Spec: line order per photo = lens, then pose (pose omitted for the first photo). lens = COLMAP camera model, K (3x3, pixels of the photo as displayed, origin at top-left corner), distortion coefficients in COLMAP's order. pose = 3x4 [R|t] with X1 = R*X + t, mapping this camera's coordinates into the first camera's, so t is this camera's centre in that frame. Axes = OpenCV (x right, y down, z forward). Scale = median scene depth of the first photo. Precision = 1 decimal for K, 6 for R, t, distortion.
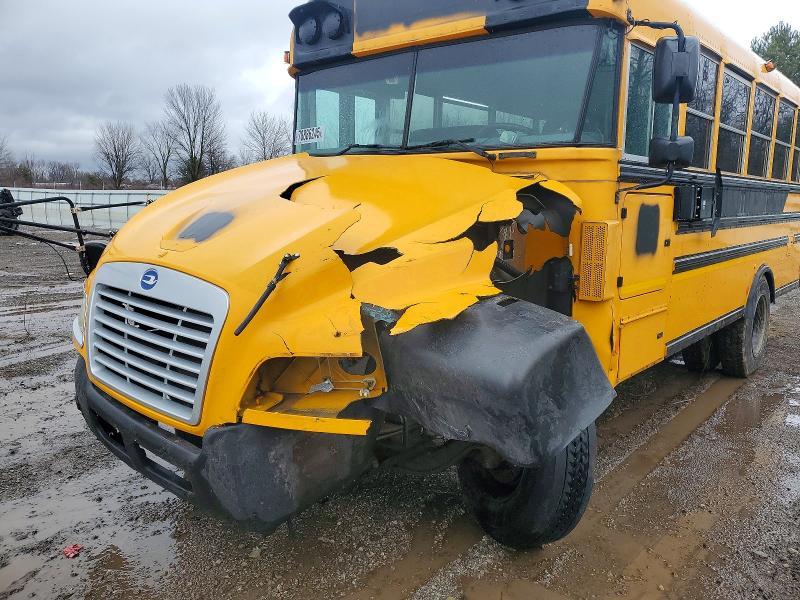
lens RADIAL K [[620.6, 0, 400.0], [0, 620.6, 300.0], [0, 0, 1]] dist [-0.008019, 0.005959]
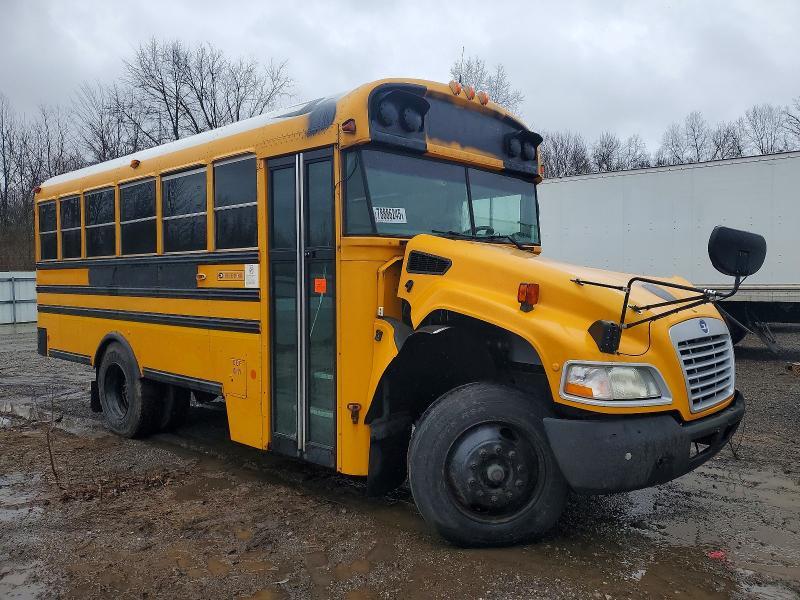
lens RADIAL K [[620.6, 0, 400.0], [0, 620.6, 300.0], [0, 0, 1]] dist [-0.008019, 0.005959]
pose [[0.031752, -0.055485, 0.997955, -1.541181], [0.172565, 0.983768, 0.049206, -0.239167], [-0.984486, 0.170649, 0.040811, 1.302634]]
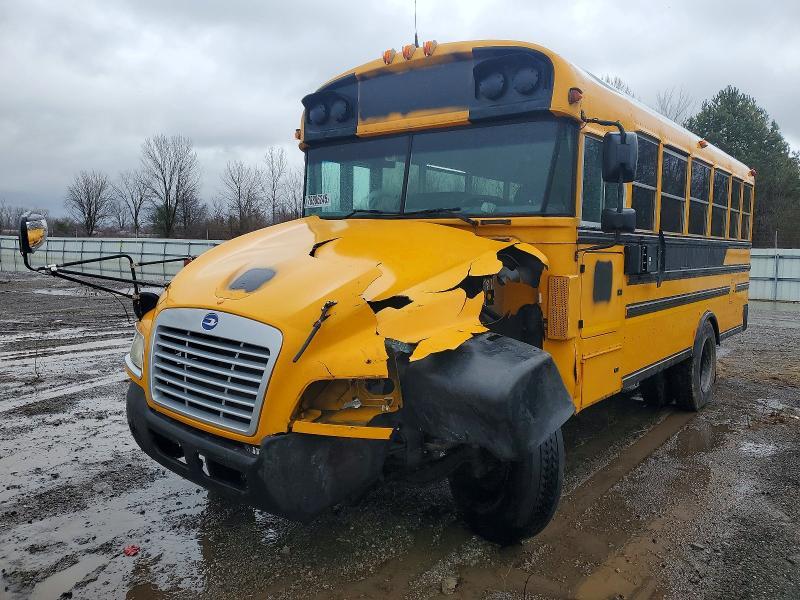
lens RADIAL K [[616.3, 0, 400.0], [0, 616.3, 300.0], [0, 0, 1]] dist [0.007481, -0.004432]
pose [[0.998960, 0.000503, 0.045585, -0.059040], [0.002984, 0.997074, -0.076386, 0.015468], [-0.045490, 0.076442, 0.996036, -0.207721]]
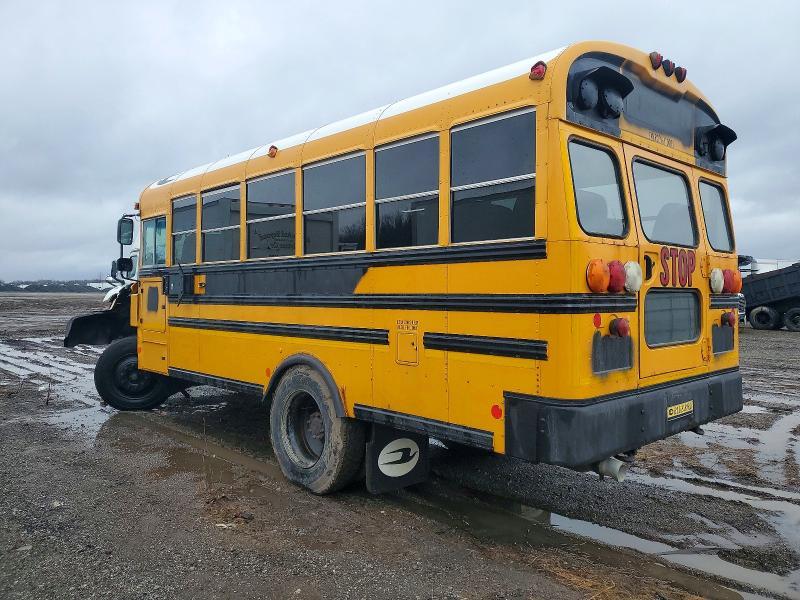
lens RADIAL K [[620.6, 0, 400.0], [0, 620.6, 300.0], [0, 0, 1]] dist [-0.008019, 0.005959]
pose [[-0.091110, -0.011103, -0.995779, 2.745887], [-0.172811, 0.984943, 0.004829, -0.302702], [0.980732, 0.172522, -0.091657, 2.308186]]
